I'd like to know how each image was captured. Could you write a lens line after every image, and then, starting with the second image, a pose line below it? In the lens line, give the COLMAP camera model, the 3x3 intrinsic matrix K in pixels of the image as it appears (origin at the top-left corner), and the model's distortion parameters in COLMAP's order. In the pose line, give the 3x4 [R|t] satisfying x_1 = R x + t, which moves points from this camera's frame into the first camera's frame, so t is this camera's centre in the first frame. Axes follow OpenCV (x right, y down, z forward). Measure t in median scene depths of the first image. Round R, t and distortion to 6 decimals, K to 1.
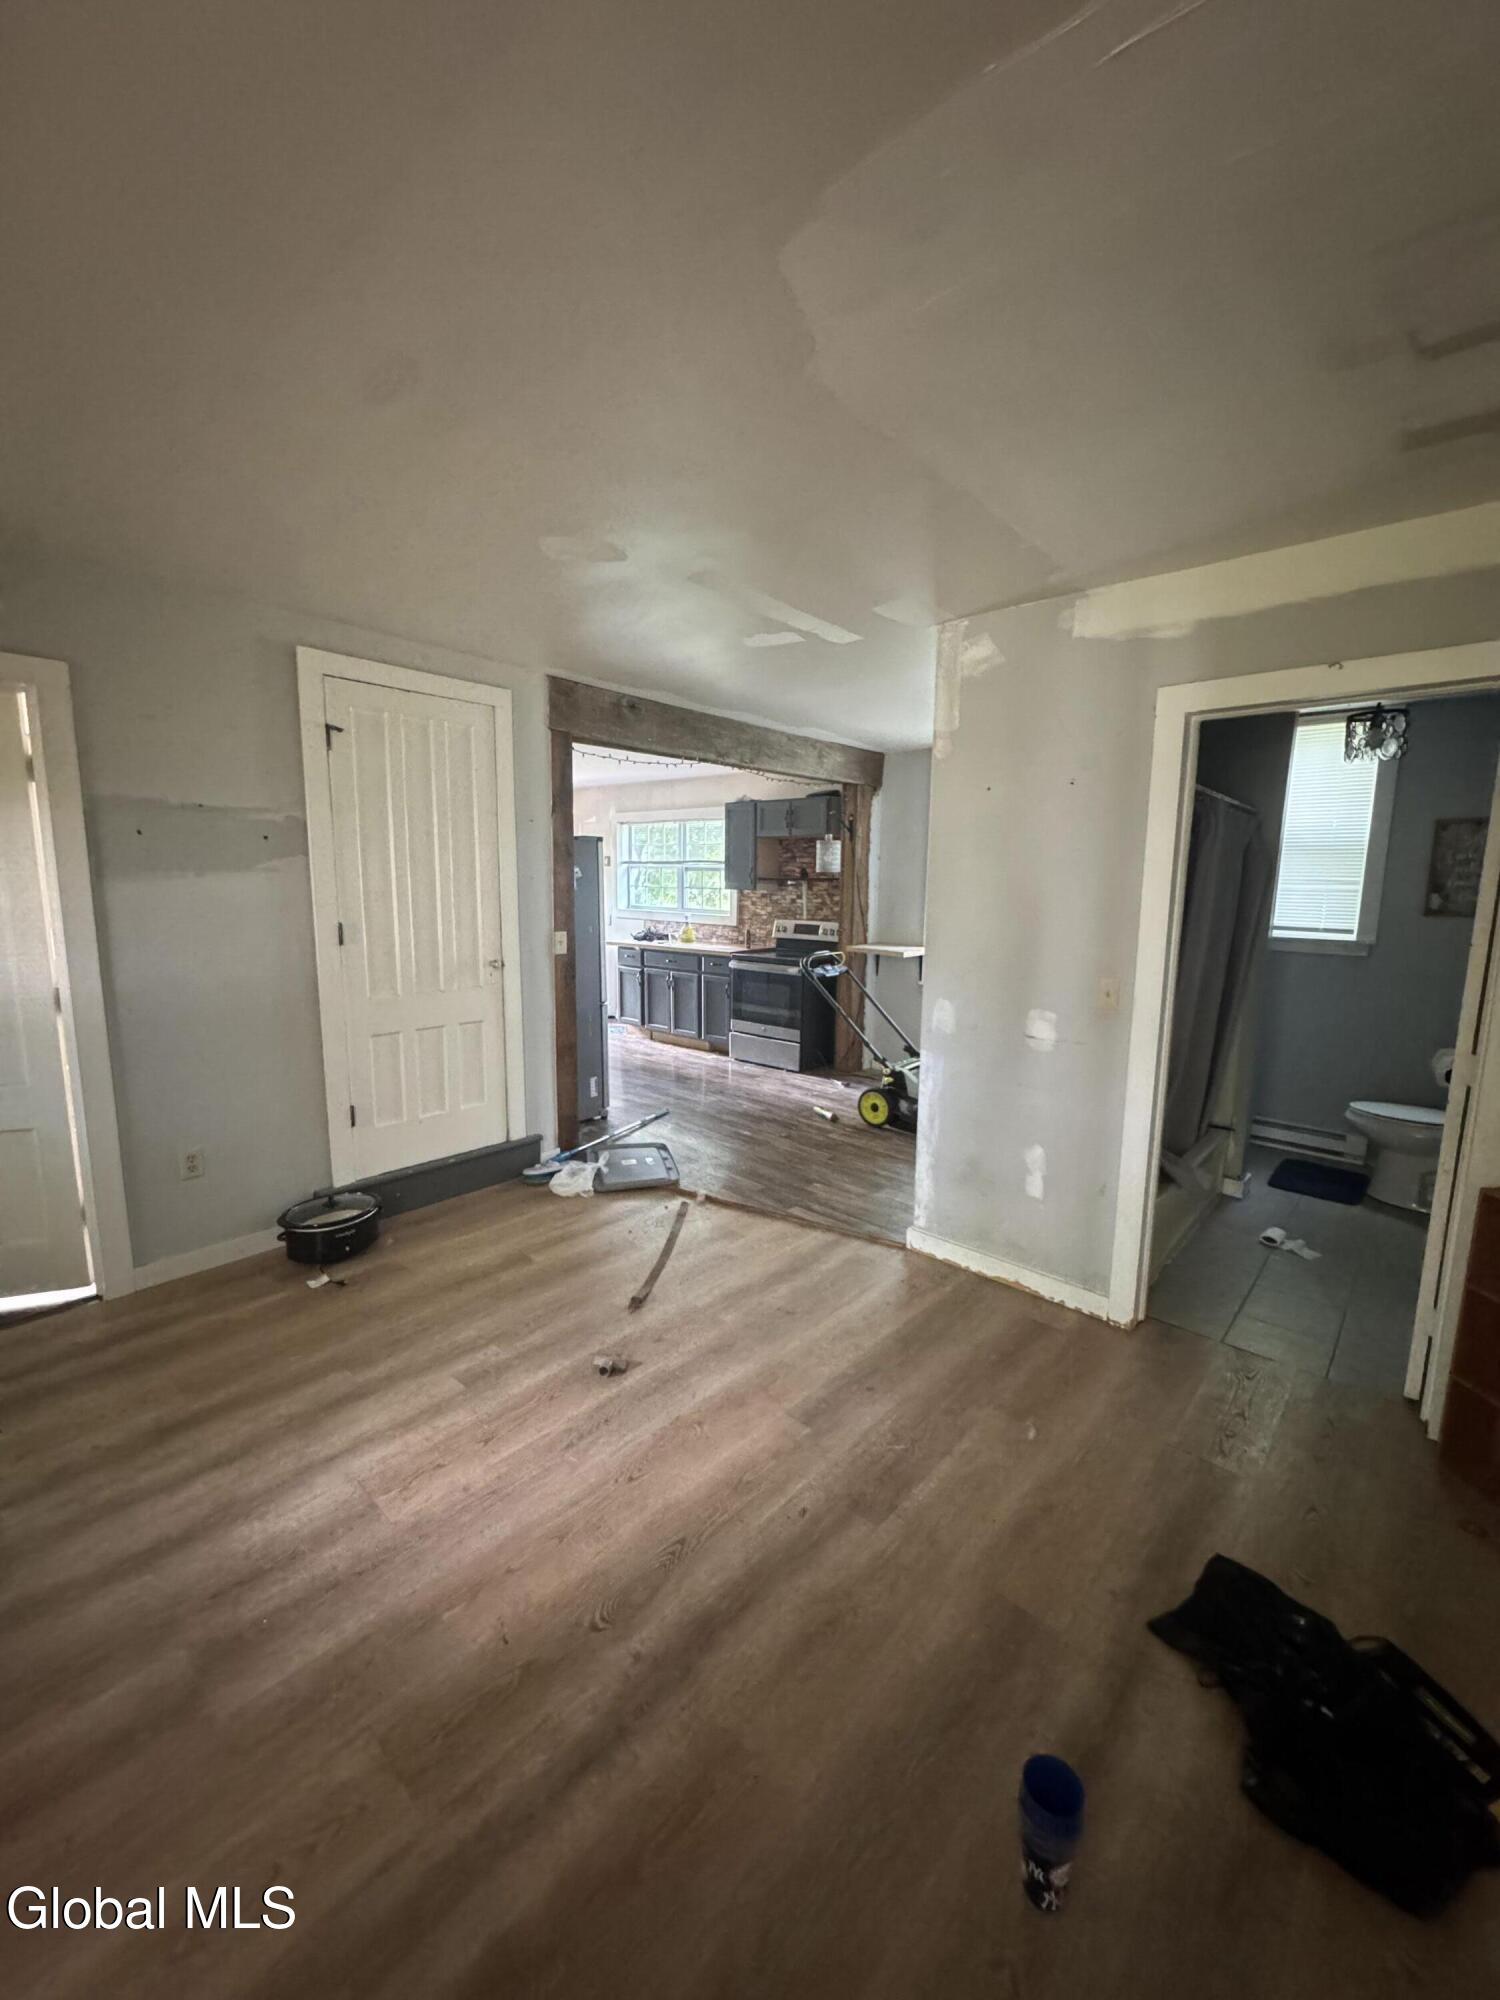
lens RADIAL K [[799.2, 0, 742.9], [0, 799.2, 1004.7], [0, 0, 1]] dist [-0.001305, 0.000280]
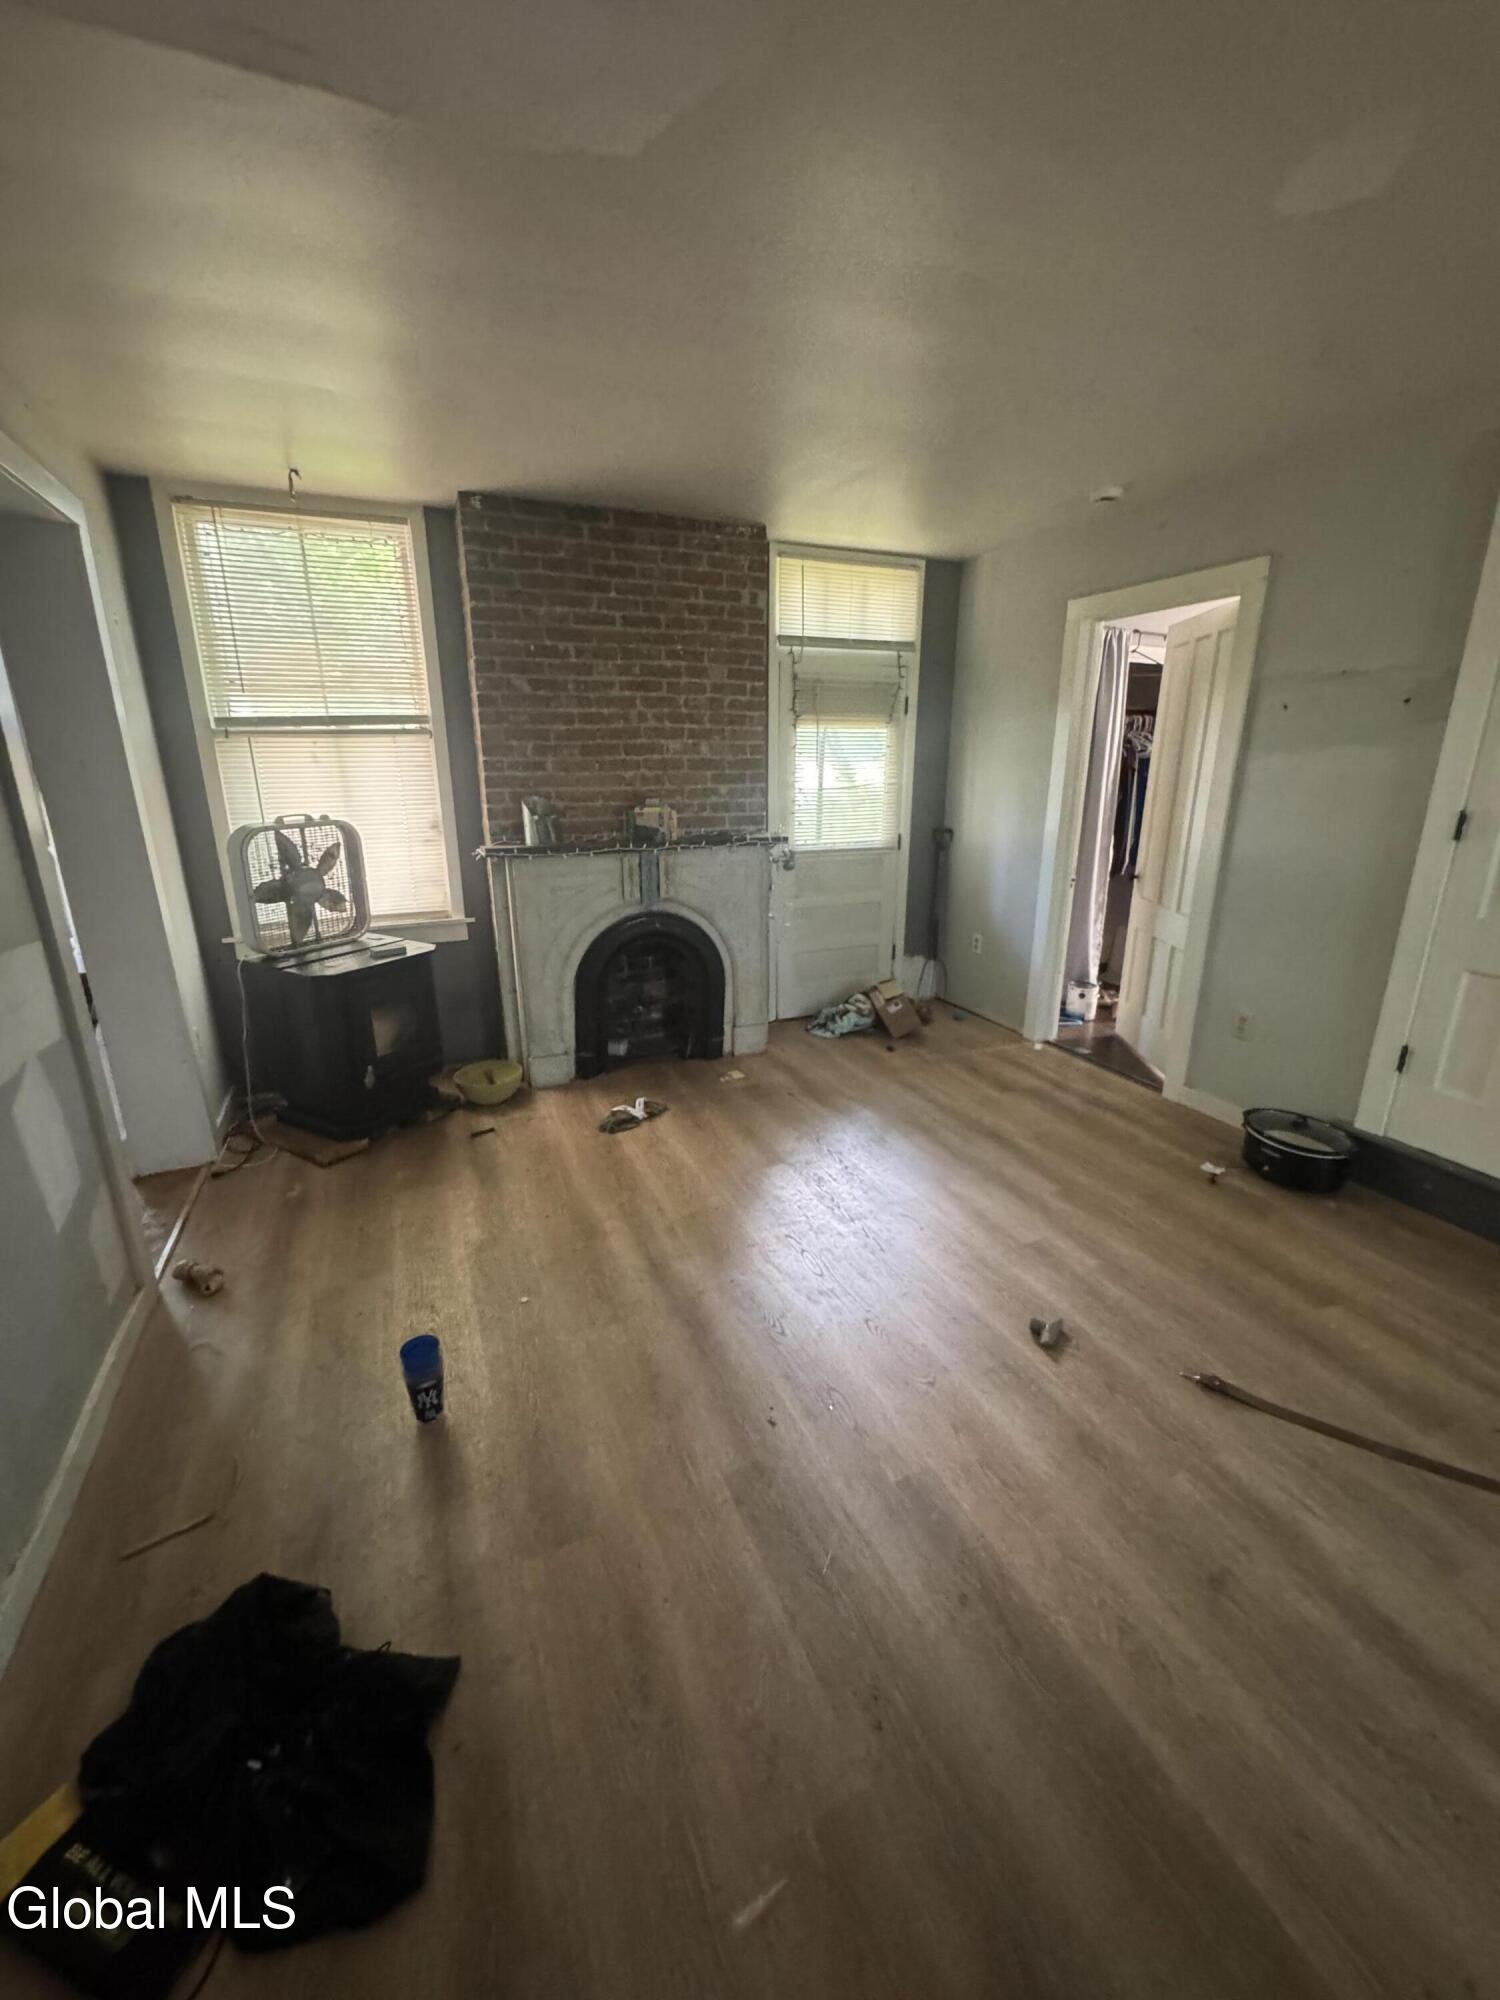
lens RADIAL K [[799.2, 0, 749.3], [0, 799.2, 999.8], [0, 0, 1]] dist [-0.001305, 0.000280]
pose [[-0.405219, 0.255167, -0.877888, 0.423309], [-0.144325, 0.930363, 0.337038, -0.081726], [0.902756, 0.263275, -0.340174, 0.620272]]
